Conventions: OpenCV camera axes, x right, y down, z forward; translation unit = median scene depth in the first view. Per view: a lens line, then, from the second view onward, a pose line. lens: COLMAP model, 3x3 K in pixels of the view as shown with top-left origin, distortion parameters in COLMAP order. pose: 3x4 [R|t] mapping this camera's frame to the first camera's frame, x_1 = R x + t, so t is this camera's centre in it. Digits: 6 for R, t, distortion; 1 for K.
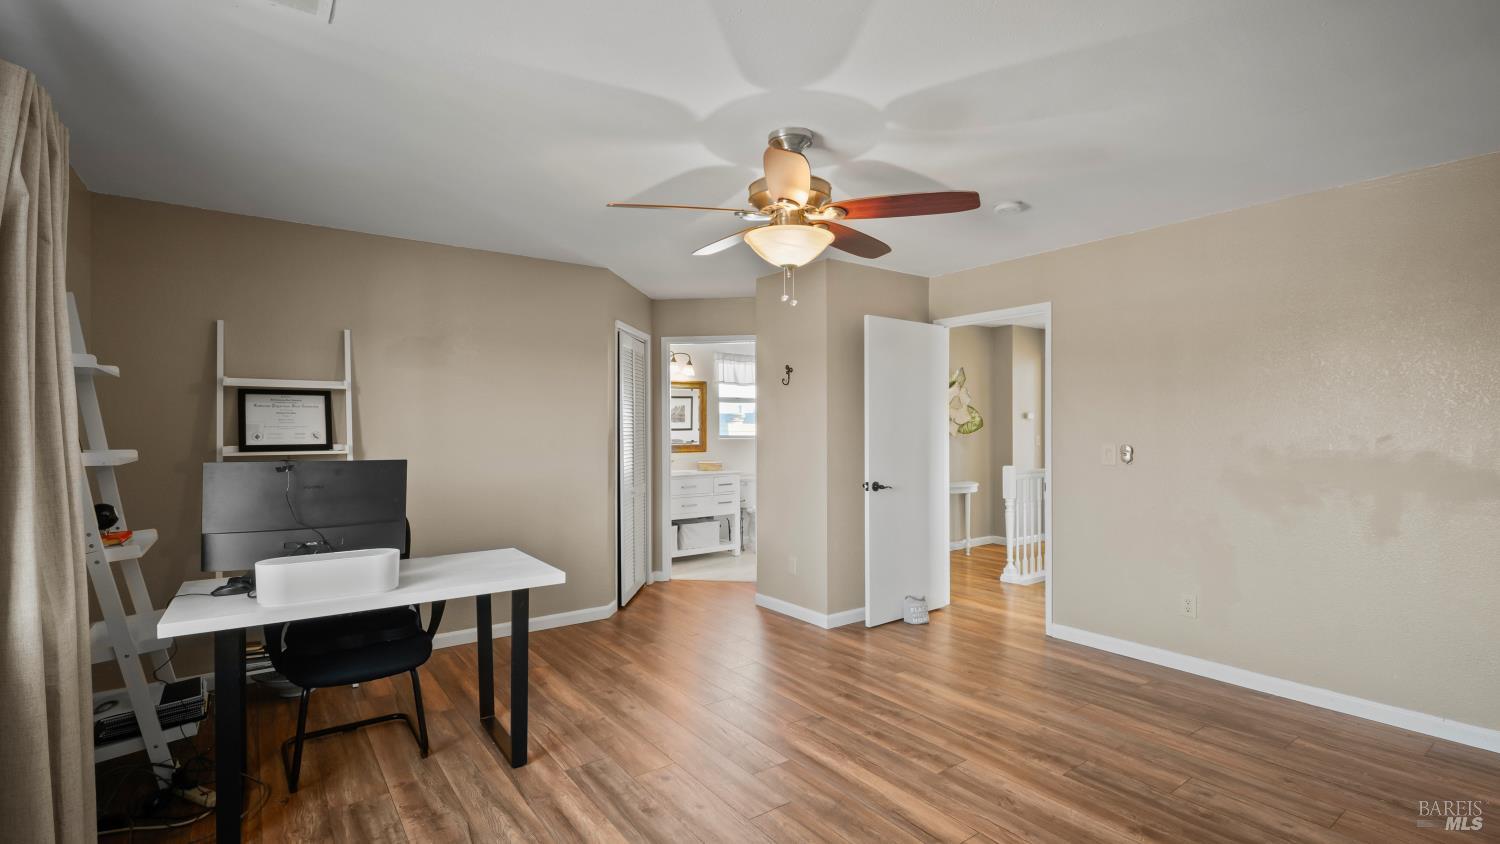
lens RADIAL K [[682.0, 0, 755.6], [0, 682.0, 427.8], [0, 0, 1]] dist [0.005130, -0.004351]
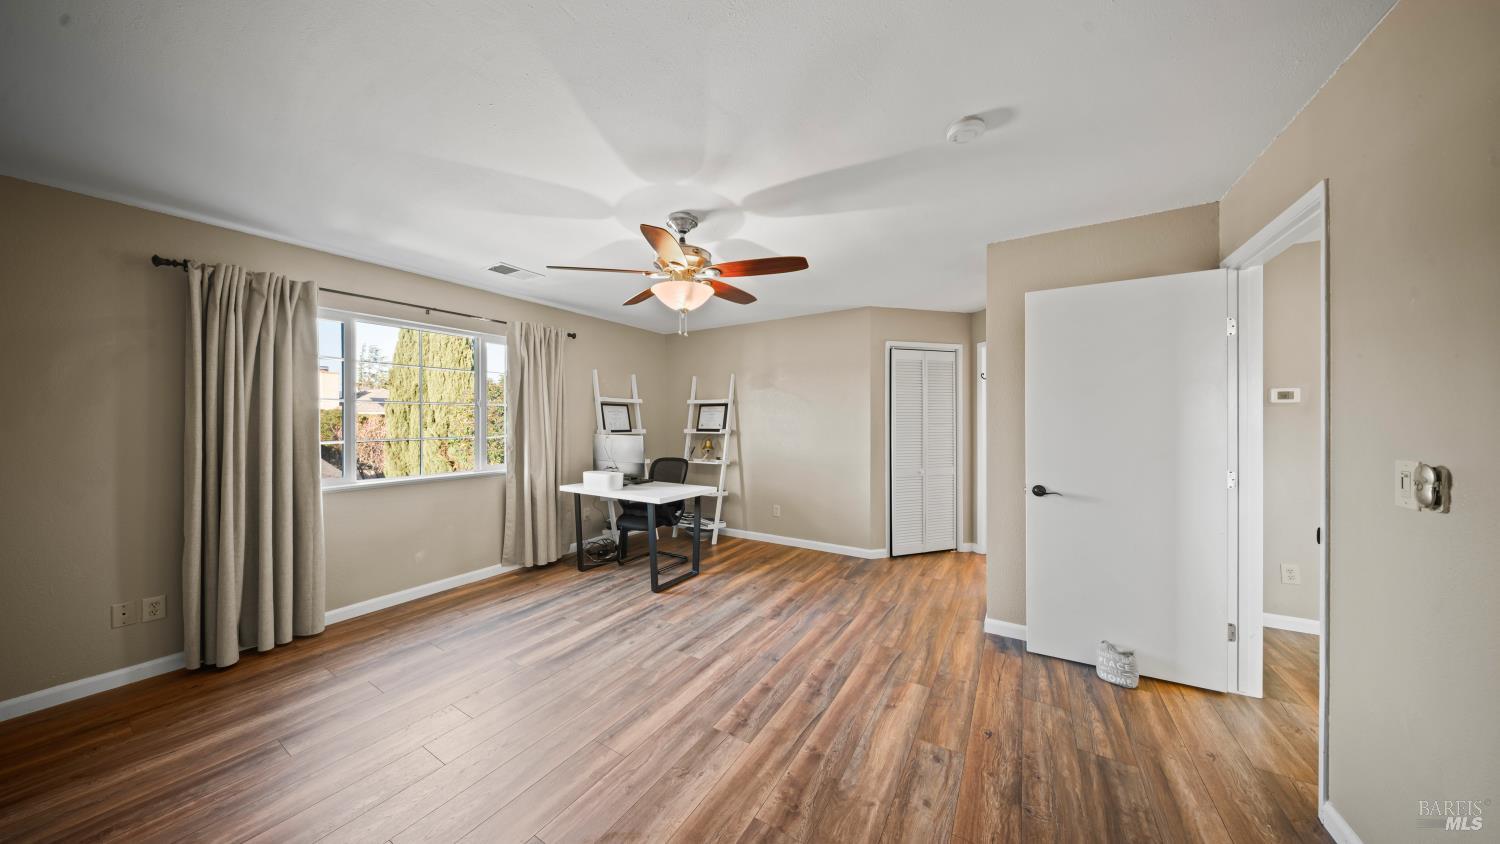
lens RADIAL K [[451.7, 0, 742.1], [0, 451.7, 421.2], [0, 0, 1]] dist [-0.000933, -0.000195]
pose [[0.361965, 0.002946, -0.932187, 0.830161], [0.000288, 0.999995, 0.003272, -0.004726], [0.932192, -0.001452, 0.361962, 0.653098]]
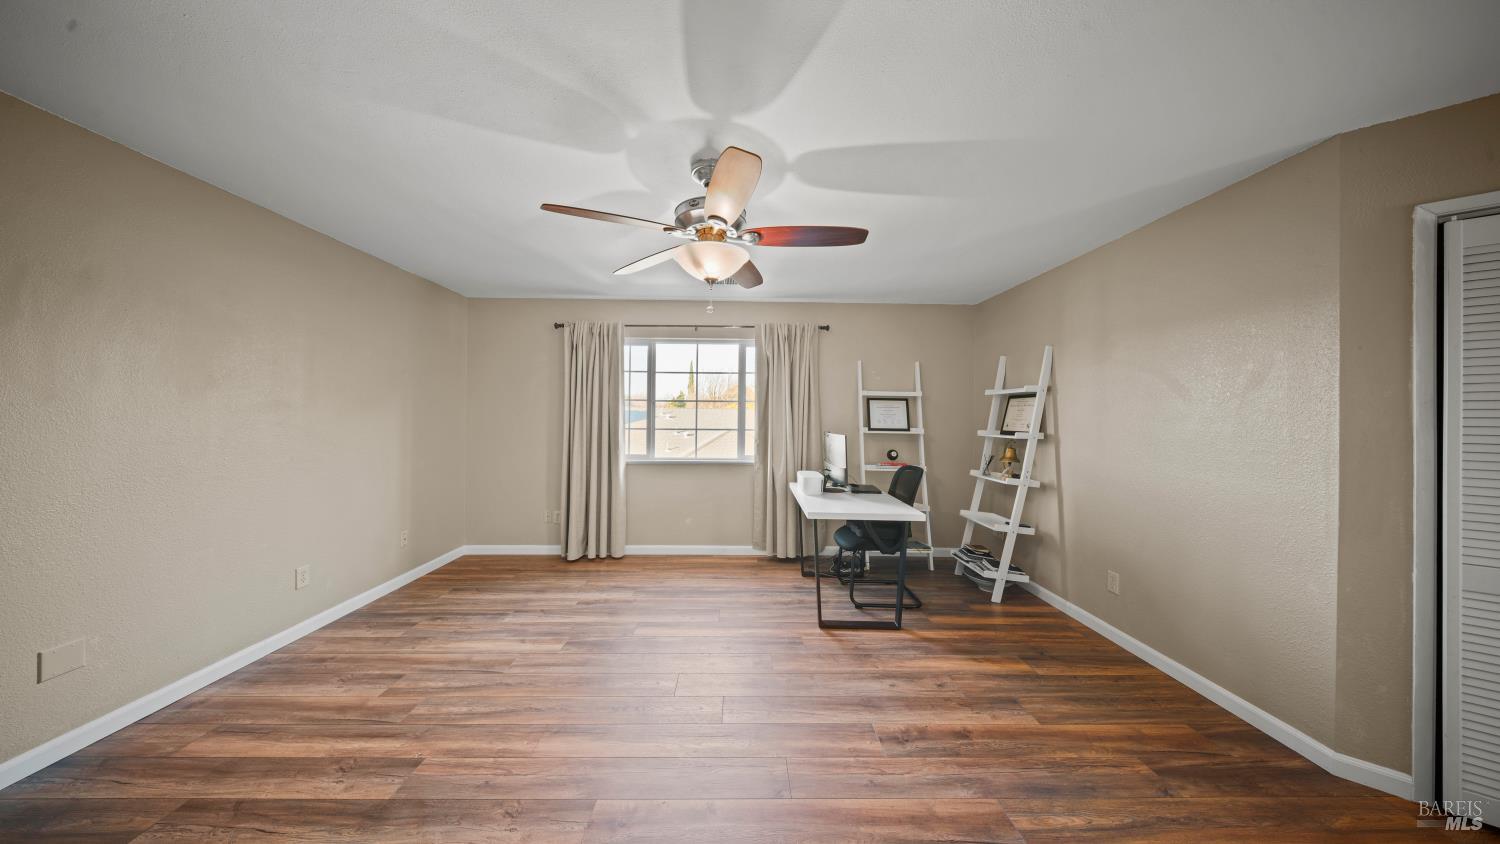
lens RADIAL K [[451.7, 0, 775.2], [0, 451.7, 416.6], [0, 0, 1]] dist [-0.000933, -0.000195]
pose [[-0.590887, -0.000406, -0.806754, 0.496575], [-0.008797, 0.999944, 0.005940, -0.009892], [0.806706, 0.010607, -0.590857, 1.343389]]
